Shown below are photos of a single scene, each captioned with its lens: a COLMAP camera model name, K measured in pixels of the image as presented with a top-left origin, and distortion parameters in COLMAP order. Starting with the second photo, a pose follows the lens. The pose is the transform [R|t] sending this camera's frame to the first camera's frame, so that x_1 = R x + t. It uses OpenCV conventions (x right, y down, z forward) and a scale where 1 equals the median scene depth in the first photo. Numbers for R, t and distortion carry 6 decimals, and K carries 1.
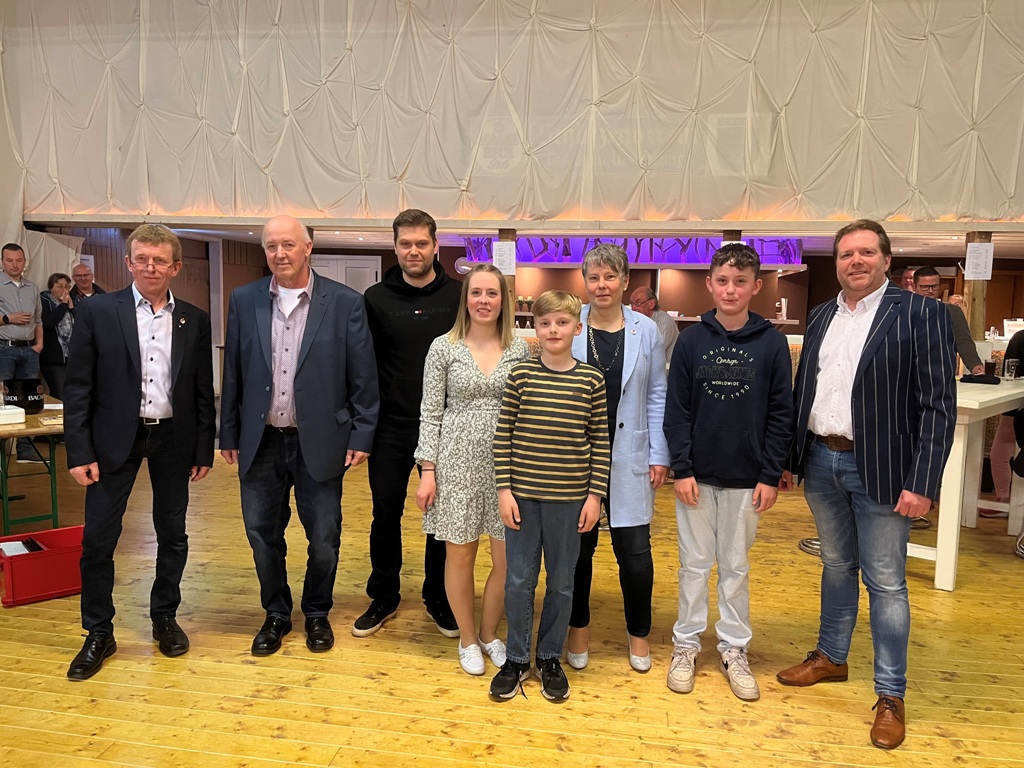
lens RADIAL K [[770.4, 0, 512.3], [0, 770.4, 389.1], [0, 0, 1]] dist [0.047194, -0.061005]
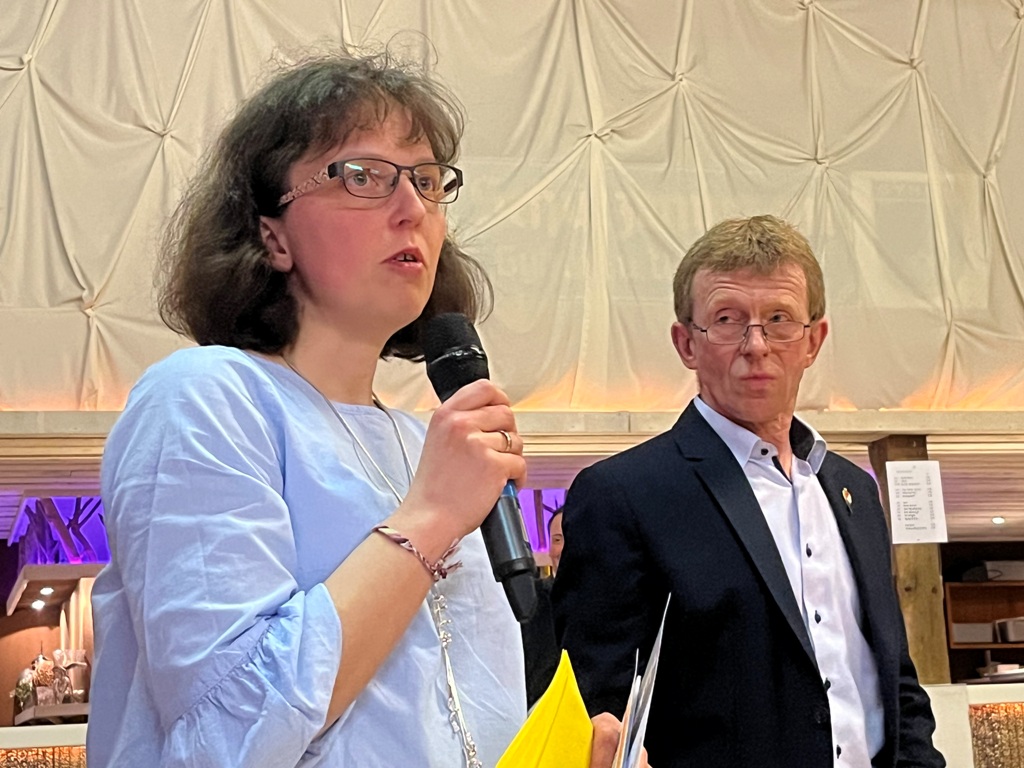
lens RADIAL K [[2099.8, 0, 518.9], [0, 2099.8, 389.3], [0, 0, 1]] dist [0.105932, 0.000000]
pose [[0.904288, 0.006730, 0.426870, -0.405333], [0.114328, 0.959539, -0.257322, 0.042171], [-0.411330, 0.281496, 0.866930, 0.090353]]
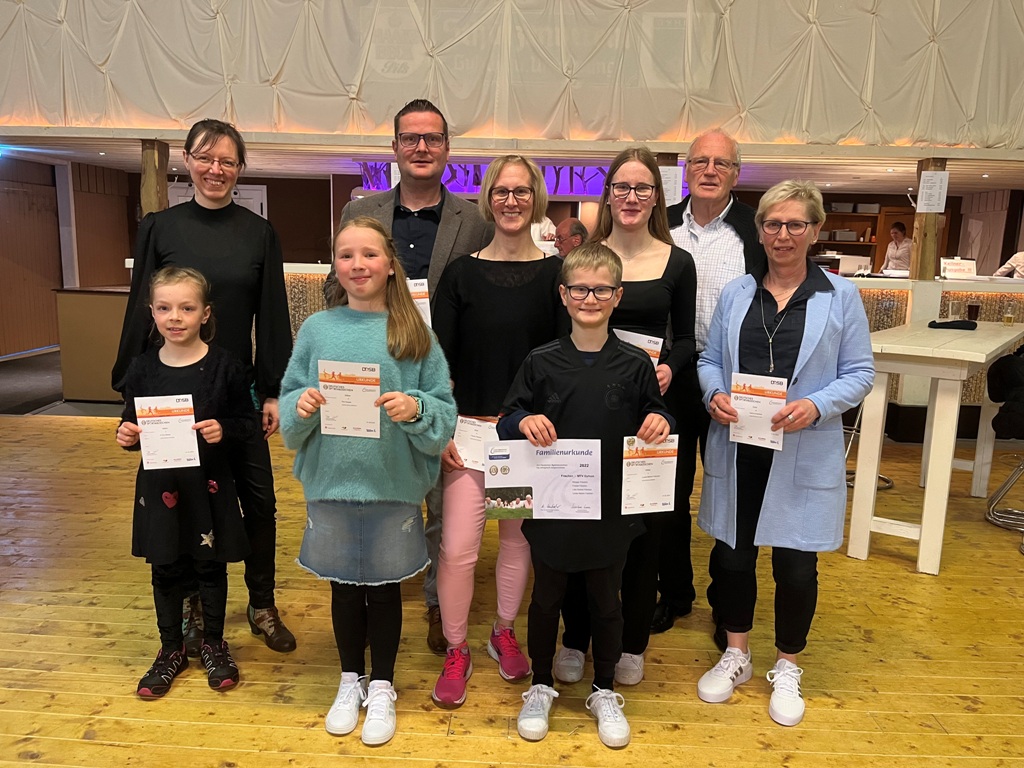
lens RADIAL K [[770.4, 0, 515.0], [0, 770.4, 386.7], [0, 0, 1]] dist [0.047194, -0.061005]
pose [[0.992734, -0.018549, 0.118895, 0.004741], [0.010062, 0.997384, 0.071588, -0.007402], [-0.119912, -0.069872, 0.990323, 0.141451]]
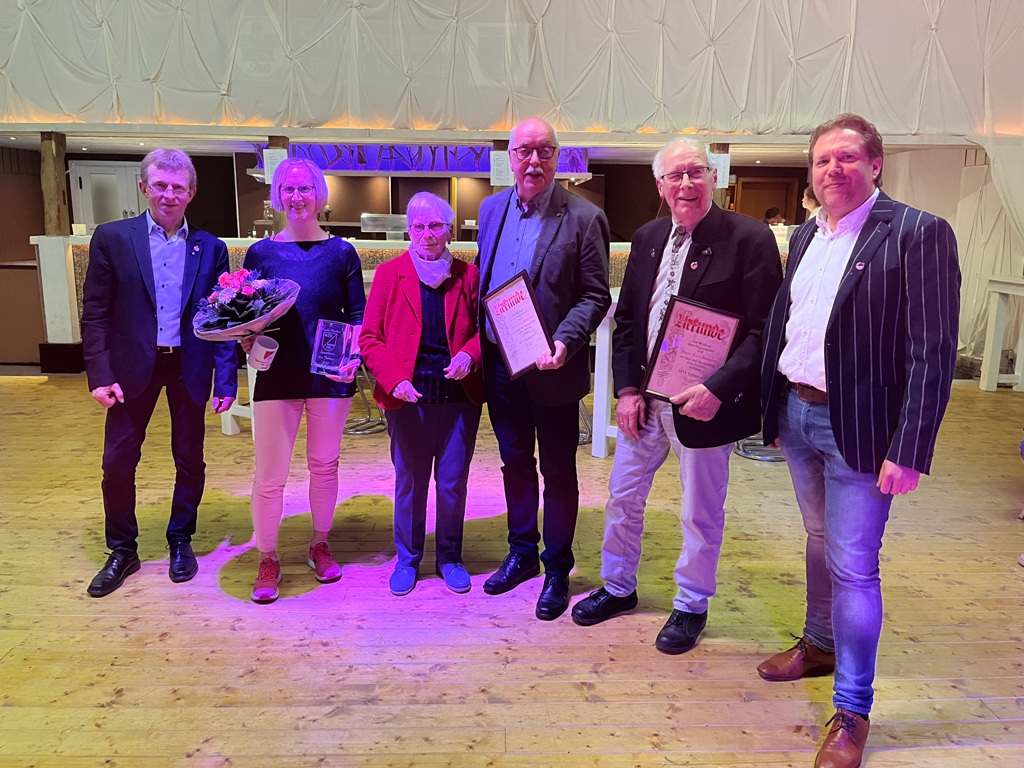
lens RADIAL K [[770.4, 0, 515.9], [0, 770.4, 375.7], [0, 0, 1]] dist [0.047194, -0.061005]
pose [[0.982893, -0.048140, 0.177777, 0.108879], [0.030222, 0.994309, 0.102158, 0.002544], [-0.181683, -0.095038, 0.978754, -0.045409]]
